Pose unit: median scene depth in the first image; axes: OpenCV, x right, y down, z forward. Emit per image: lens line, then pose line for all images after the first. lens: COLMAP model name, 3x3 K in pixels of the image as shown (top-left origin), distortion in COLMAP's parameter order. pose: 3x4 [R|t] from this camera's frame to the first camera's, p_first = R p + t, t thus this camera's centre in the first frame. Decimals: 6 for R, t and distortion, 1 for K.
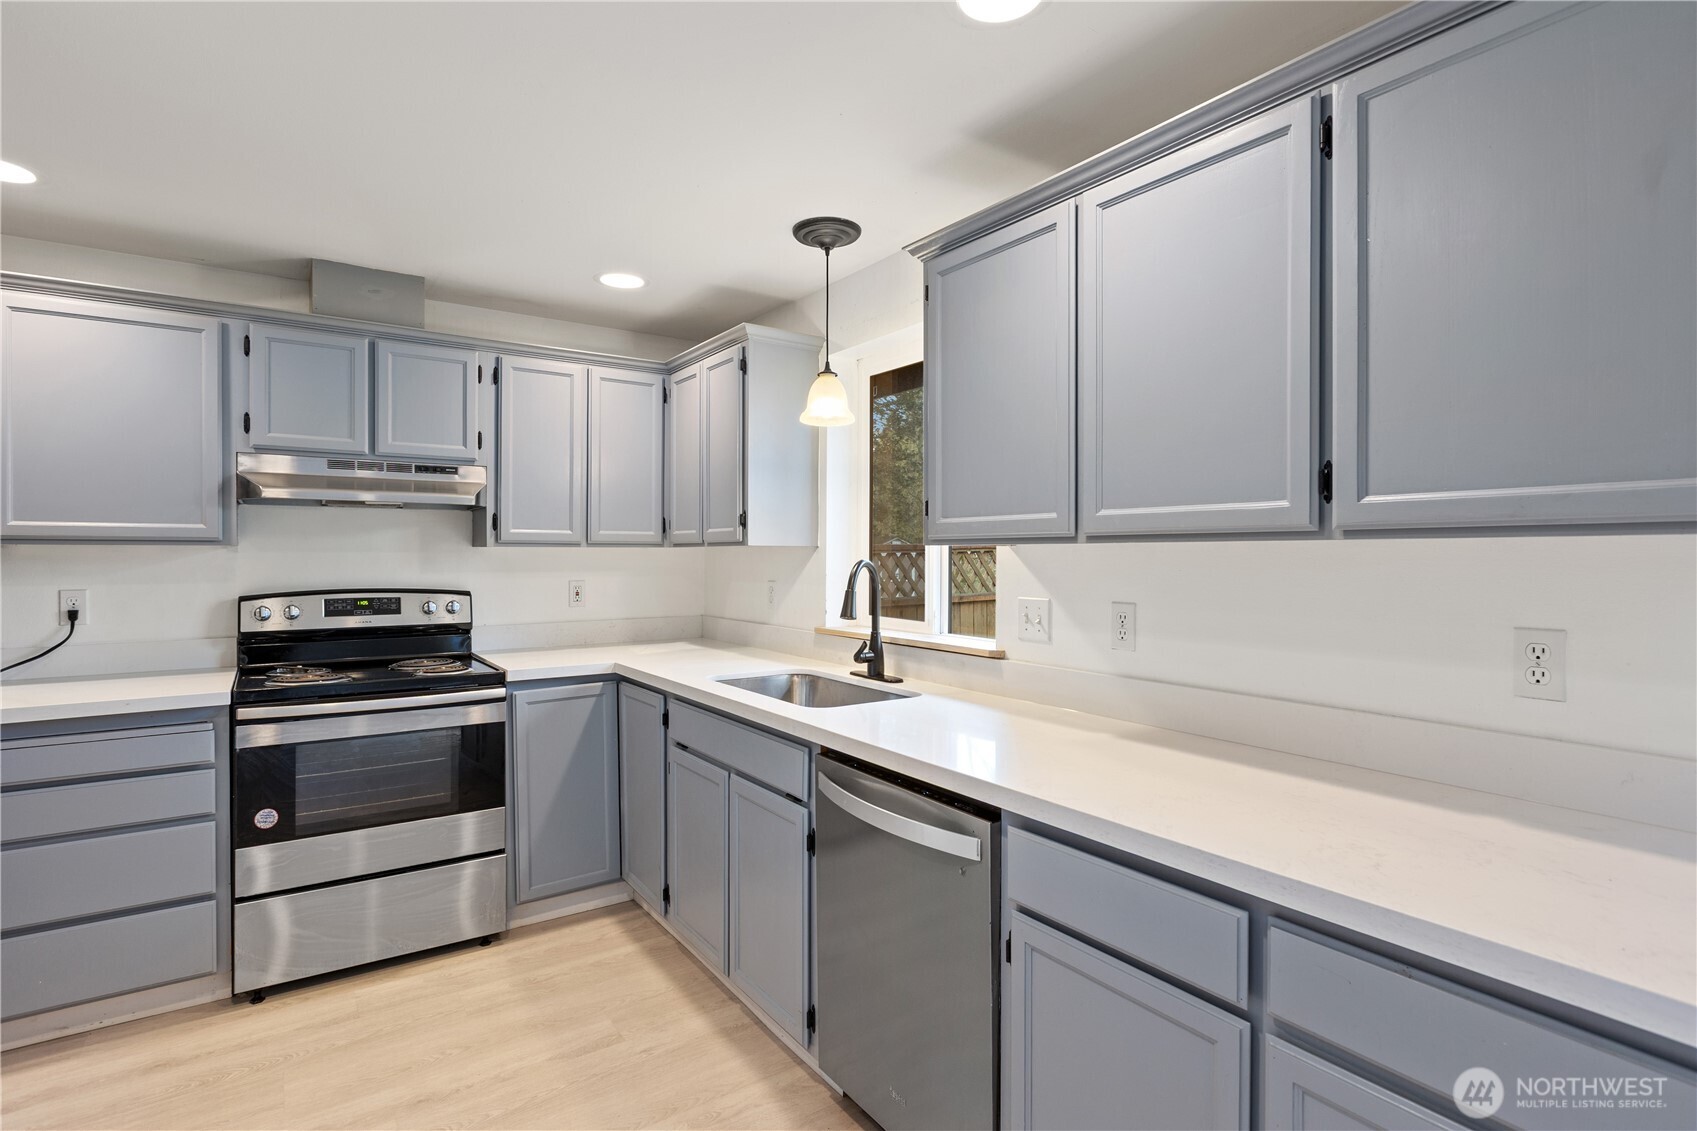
lens RADIAL K [[829.1, 0, 853.7], [0, 829.1, 559.6], [0, 0, 1]] dist [-0.014295, 0.000236]
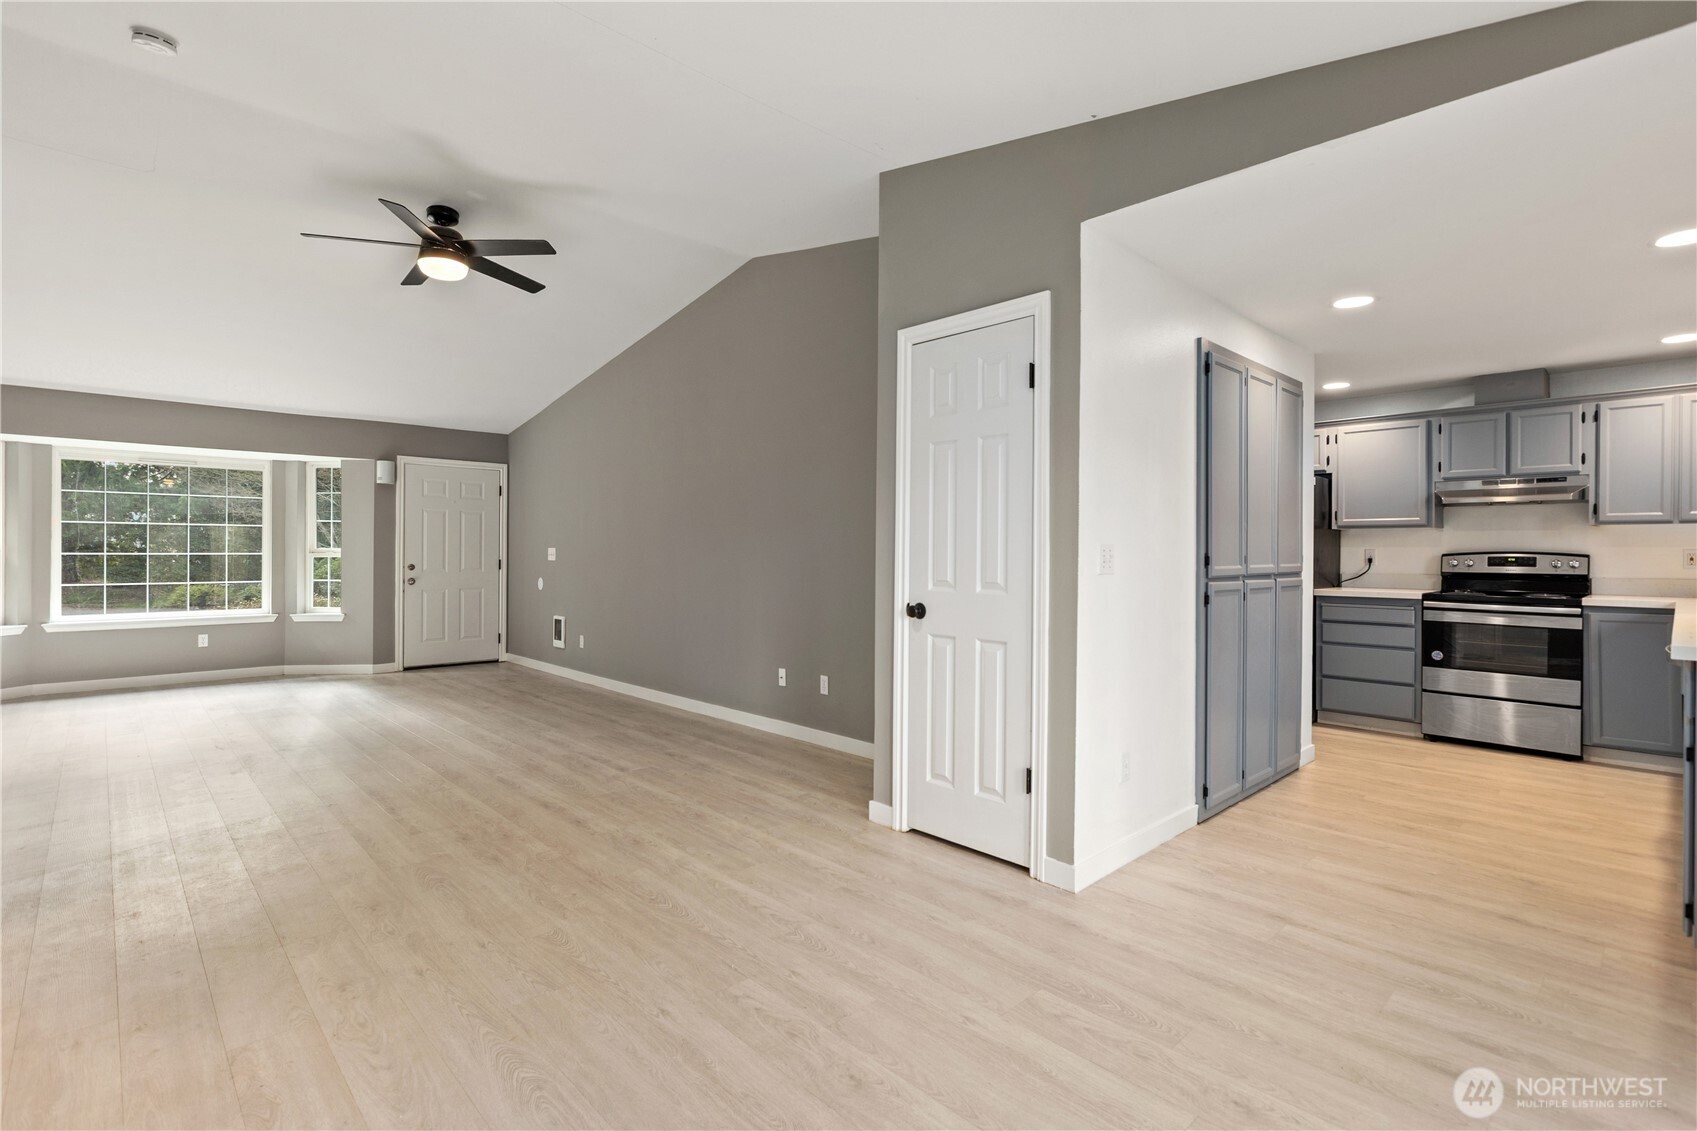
lens RADIAL K [[791.2, 0, 852.7], [0, 791.2, 552.6], [0, 0, 1]] dist [-0.010607, -0.000491]
pose [[0.145929, 0.001340, -0.989294, 0.981262], [-0.012180, 0.999926, -0.000443, 0.064742], [0.989220, 0.012114, 0.145934, -0.722590]]
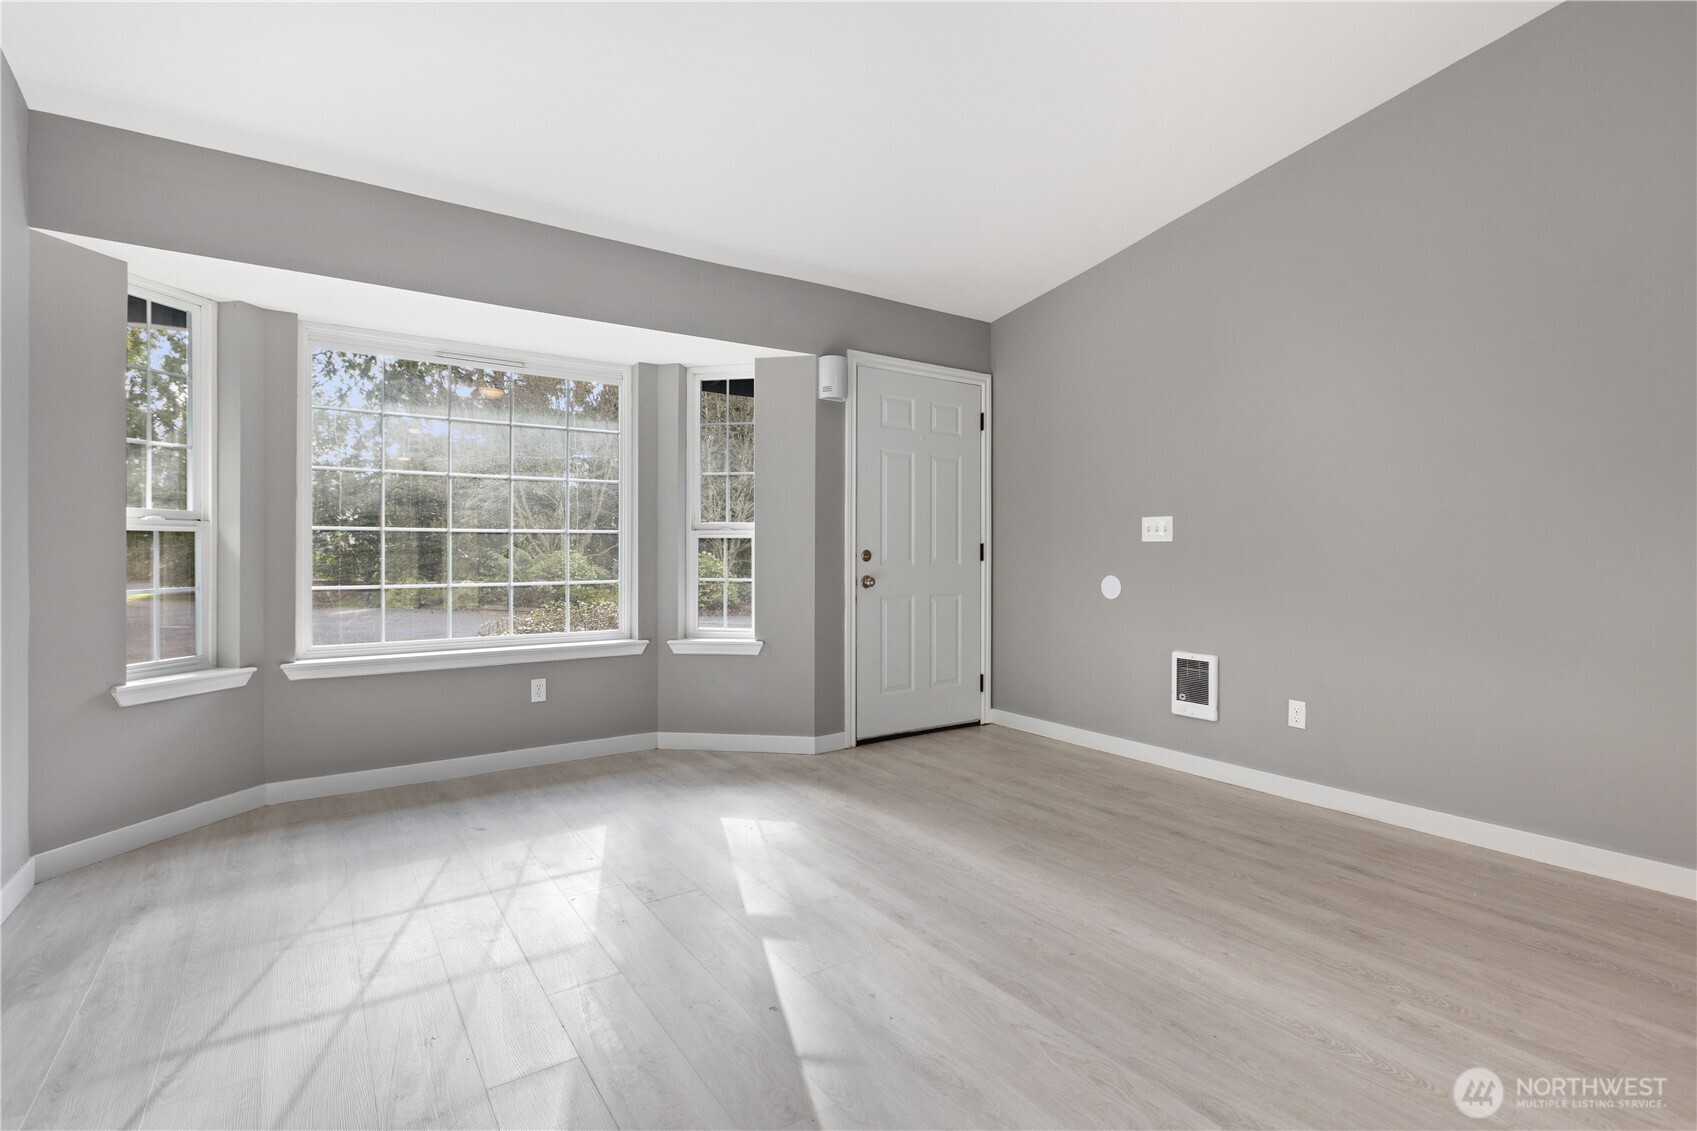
lens RADIAL K [[791.2, 0, 834.3], [0, 791.2, 548.3], [0, 0, 1]] dist [-0.010607, -0.000491]
pose [[-0.031143, -0.000149, -0.999515, -0.583440], [-0.009350, 0.999956, 0.000142, 0.124218], [0.999471, 0.009350, -0.031143, -1.954876]]
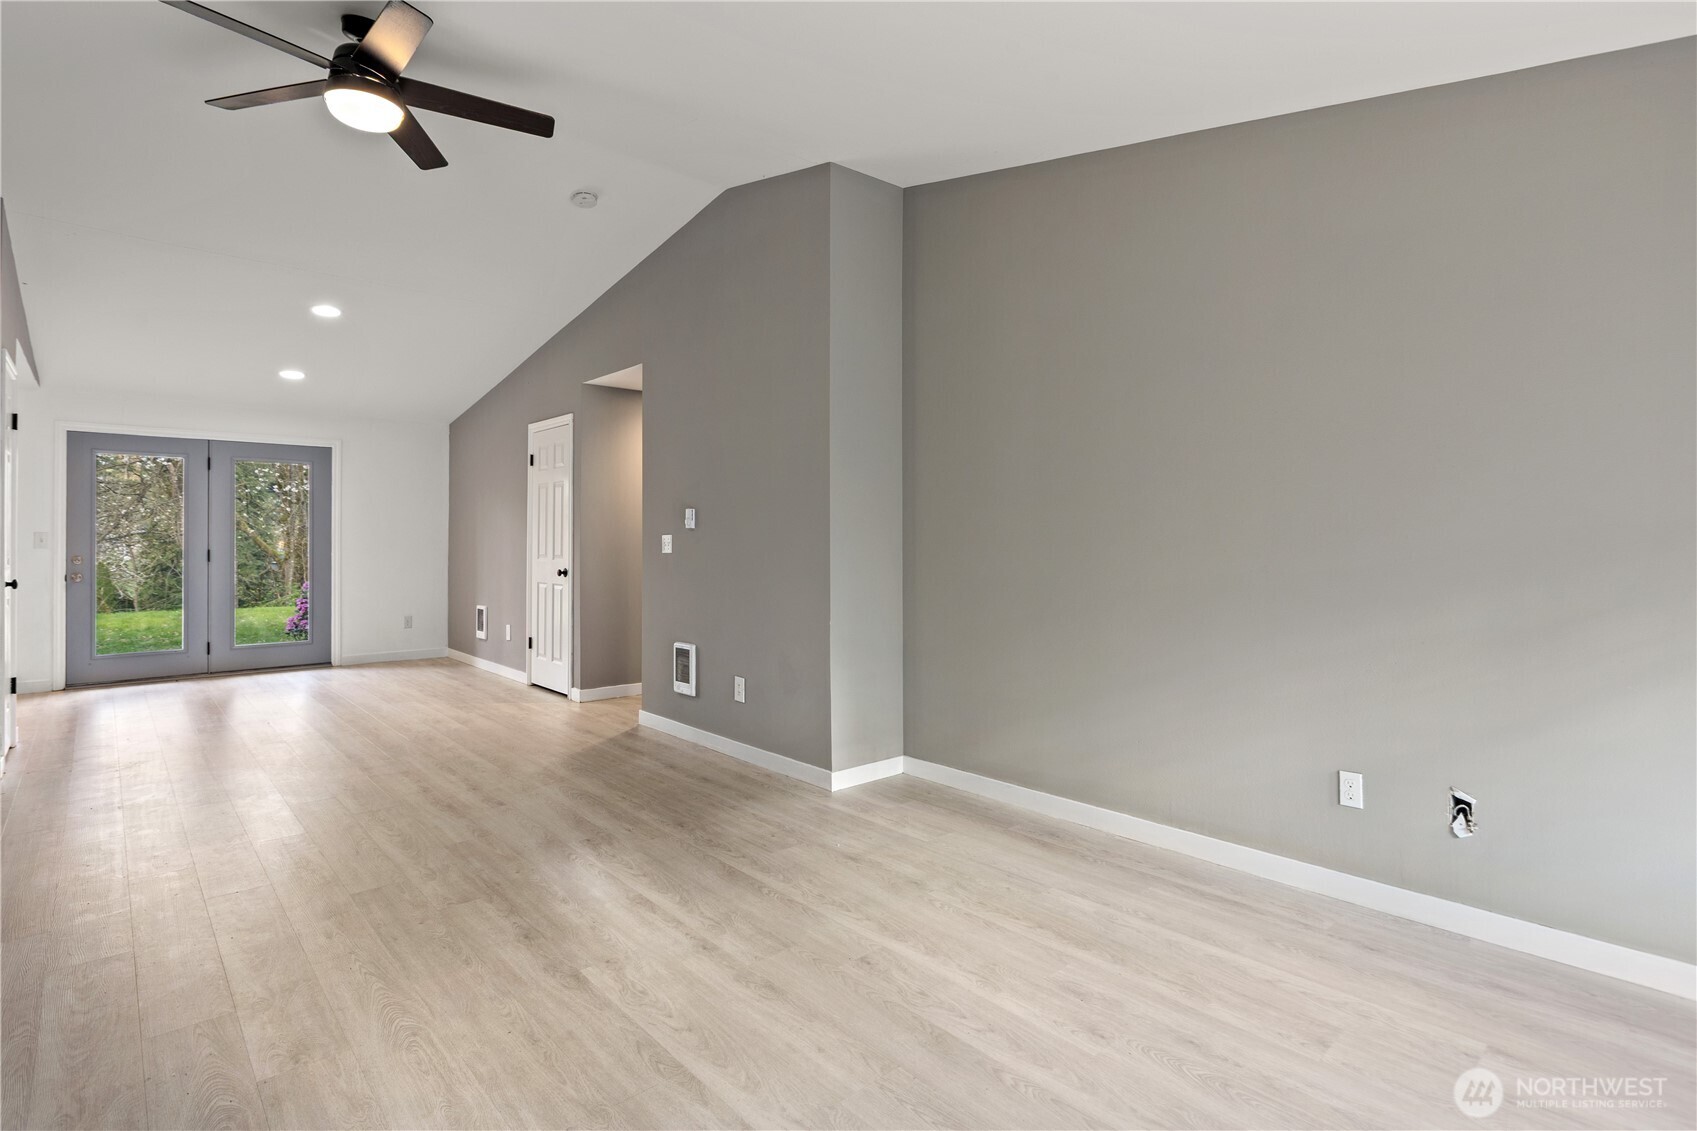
lens RADIAL K [[829.1, 0, 873.2], [0, 829.1, 555.5], [0, 0, 1]] dist [-0.014295, 0.000236]
pose [[-0.144161, -0.019004, 0.989372, -2.032787], [0.004839, 0.999790, 0.019910, 0.074267], [-0.989542, 0.007658, -0.144039, -1.881603]]
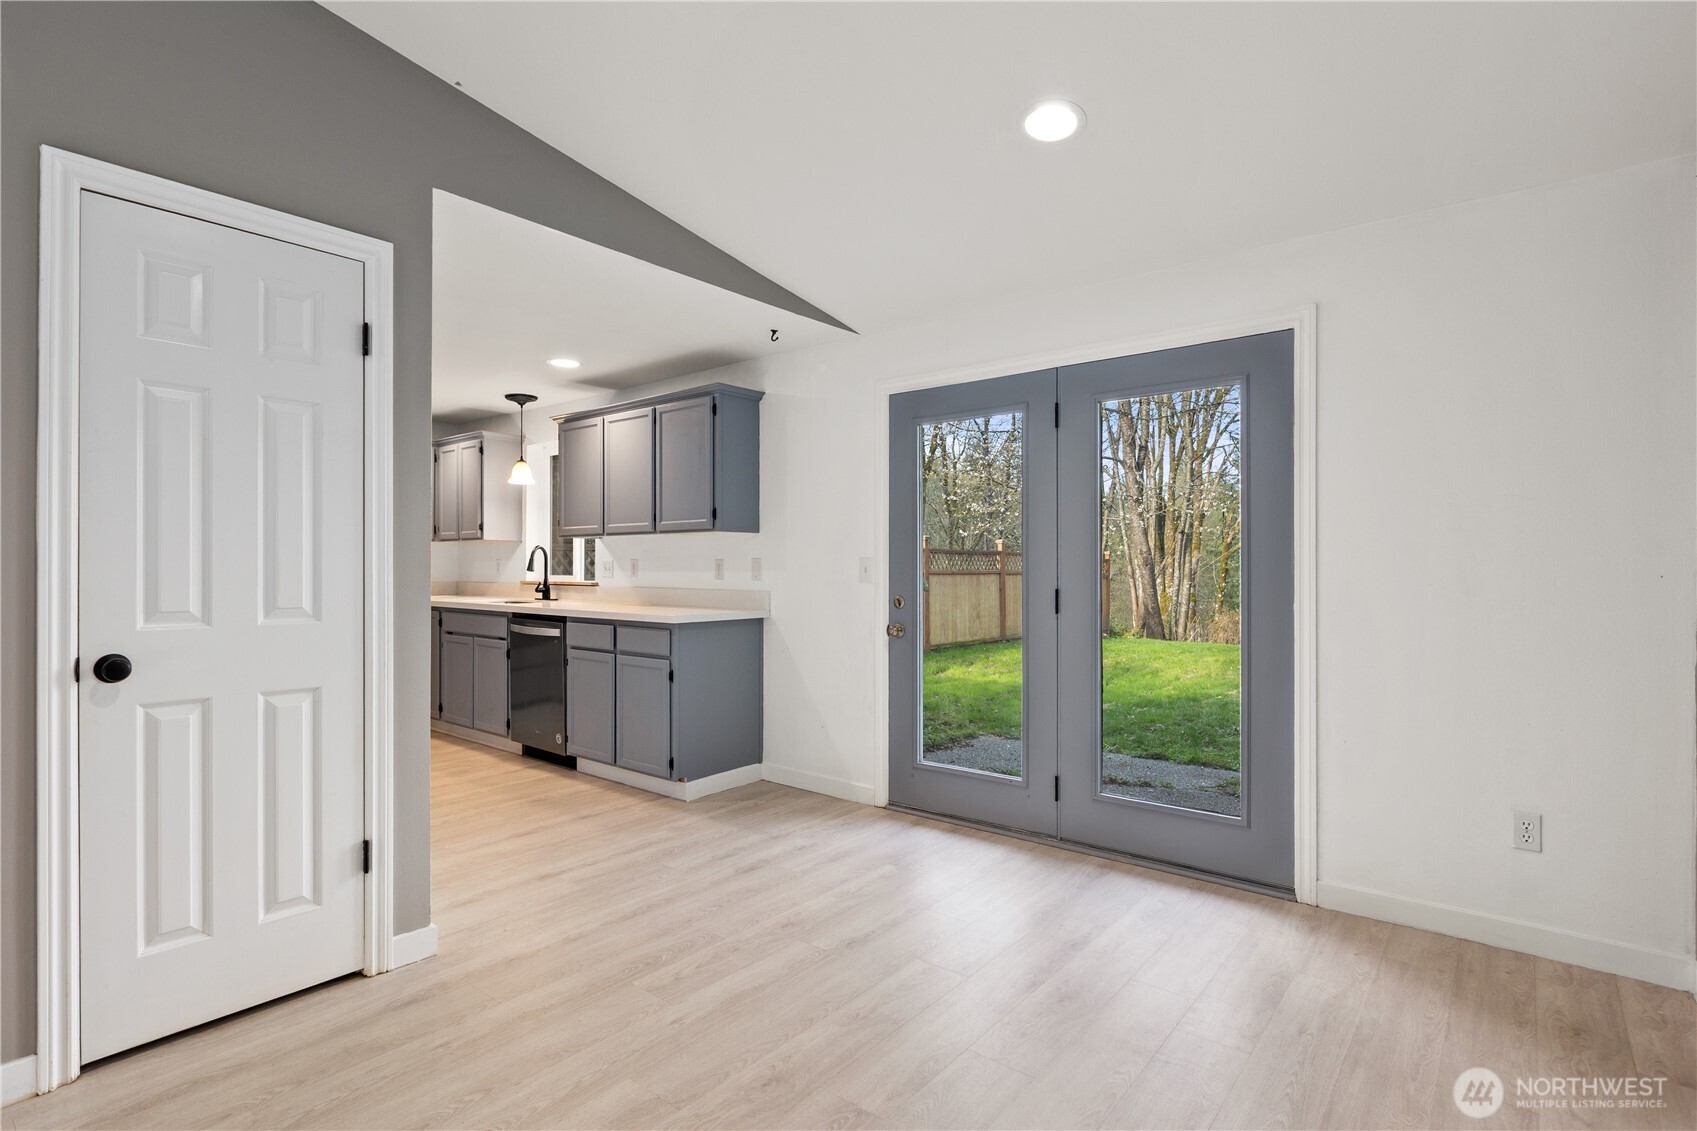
lens RADIAL K [[829.1, 0, 854.3], [0, 829.1, 568.4], [0, 0, 1]] dist [-0.014295, 0.000236]
pose [[0.960521, -0.000790, 0.278207, 0.199669], [0.001784, 0.999993, -0.003320, 0.068549], [-0.278202, 0.003685, 0.960516, -1.320935]]
